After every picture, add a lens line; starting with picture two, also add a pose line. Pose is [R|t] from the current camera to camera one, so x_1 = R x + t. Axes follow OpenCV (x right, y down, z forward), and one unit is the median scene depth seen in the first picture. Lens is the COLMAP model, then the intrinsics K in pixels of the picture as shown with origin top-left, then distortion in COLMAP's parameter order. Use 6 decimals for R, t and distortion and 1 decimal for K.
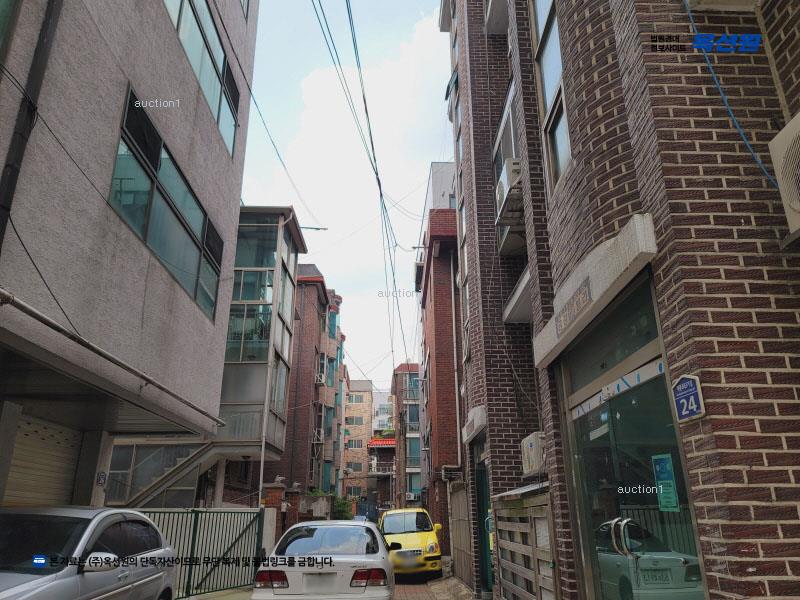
lens RADIAL K [[578.9, 0, 400.0], [0, 578.9, 300.0], [0, 0, 1]] dist [0.081482, -0.001700]
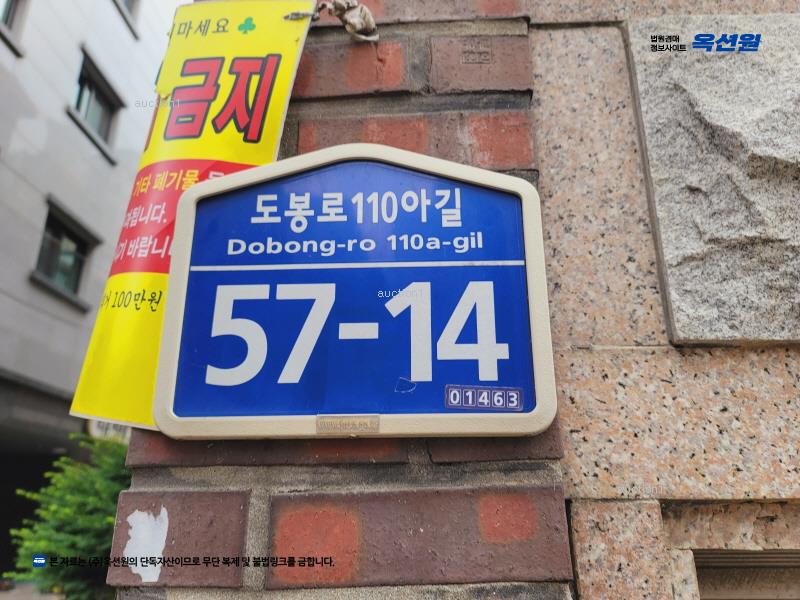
lens RADIAL K [[578.9, 0, 400.0], [0, 578.9, 300.0], [0, 0, 1]] dist [0.081482, -0.001700]
pose [[0.038785, 0.324509, 0.945087, 0.360681], [-0.351326, 0.889842, -0.291122, 0.215234], [-0.935450, -0.320742, 0.148521, 0.997333]]
